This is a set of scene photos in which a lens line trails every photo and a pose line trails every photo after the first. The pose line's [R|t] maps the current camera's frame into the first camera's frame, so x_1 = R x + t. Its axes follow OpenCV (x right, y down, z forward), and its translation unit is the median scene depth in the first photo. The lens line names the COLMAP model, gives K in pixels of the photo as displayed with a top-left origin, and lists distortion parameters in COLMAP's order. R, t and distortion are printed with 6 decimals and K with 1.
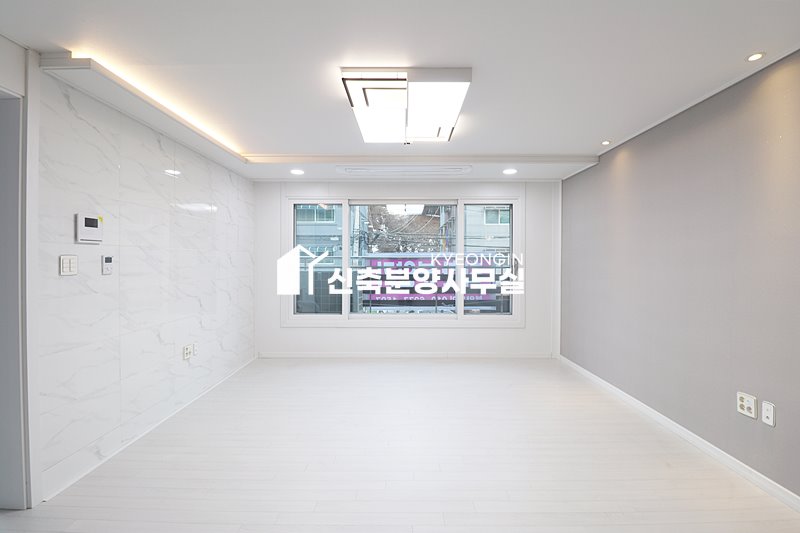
lens RADIAL K [[369.0, 0, 402.2], [0, 369.0, 260.6], [0, 0, 1]] dist [0.000812, -0.012935]
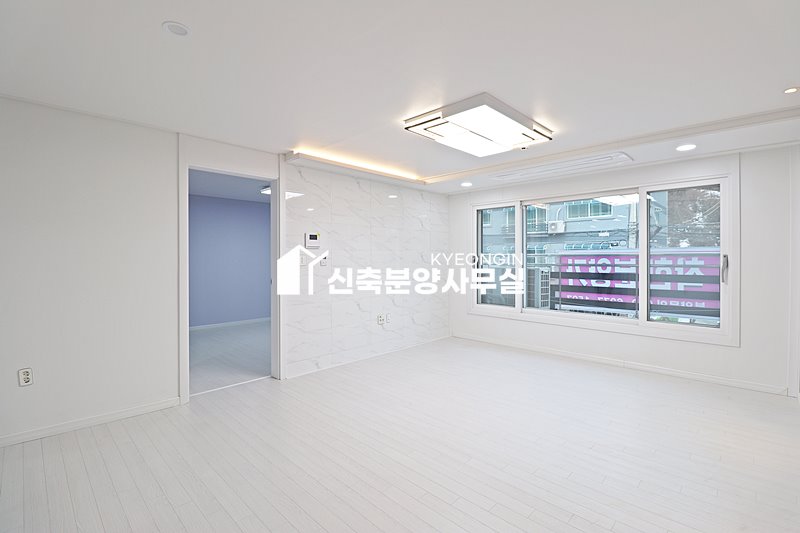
lens RADIAL K [[369.0, 0, 402.2], [0, 369.0, 260.6], [0, 0, 1]] dist [0.000812, -0.012935]
pose [[0.720272, 0.003490, -0.693683, 0.440908], [0.000394, 0.999985, 0.005441, 0.001986], [0.693692, -0.004192, 0.720260, -0.013330]]
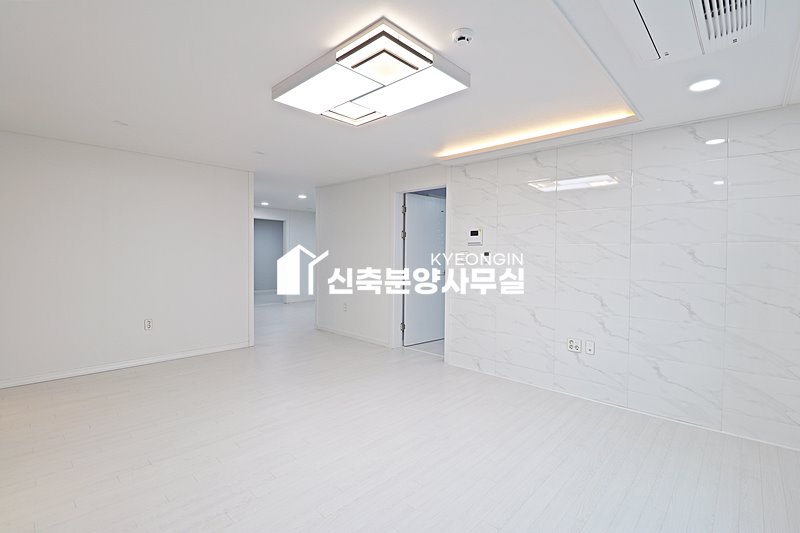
lens RADIAL K [[369.0, 0, 402.2], [0, 369.0, 260.6], [0, 0, 1]] dist [0.000812, -0.012935]
pose [[-0.680362, 0.004299, -0.732863, 0.420828], [-0.012097, 0.999781, 0.017095, 0.002217], [0.732776, 0.020496, -0.680161, 1.151737]]
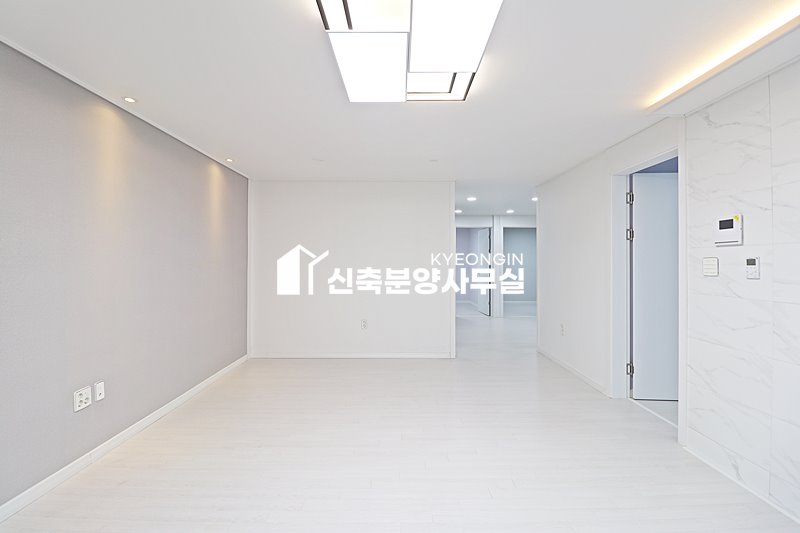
lens RADIAL K [[369.0, 0, 402.2], [0, 369.0, 260.6], [0, 0, 1]] dist [0.000812, -0.012935]
pose [[-0.999924, -0.002206, -0.012119, 0.021193], [-0.002182, 0.999996, -0.002032, -0.001230], [0.012124, -0.002005, -0.999924, 1.152056]]
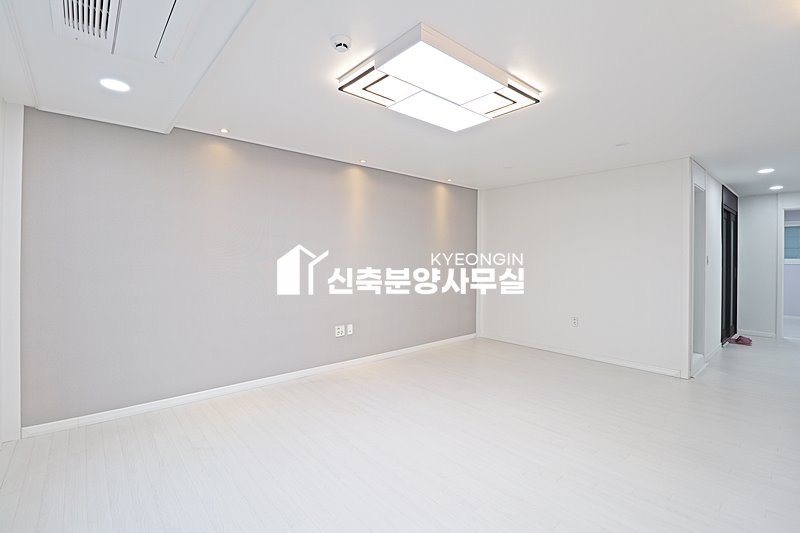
lens RADIAL K [[369.0, 0, 402.2], [0, 369.0, 260.6], [0, 0, 1]] dist [0.000812, -0.012935]
pose [[-0.663424, -0.010002, 0.748177, -0.409473], [-0.006480, 0.999950, 0.007622, 0.002881], [-0.748216, 0.000208, -0.663455, 1.144360]]
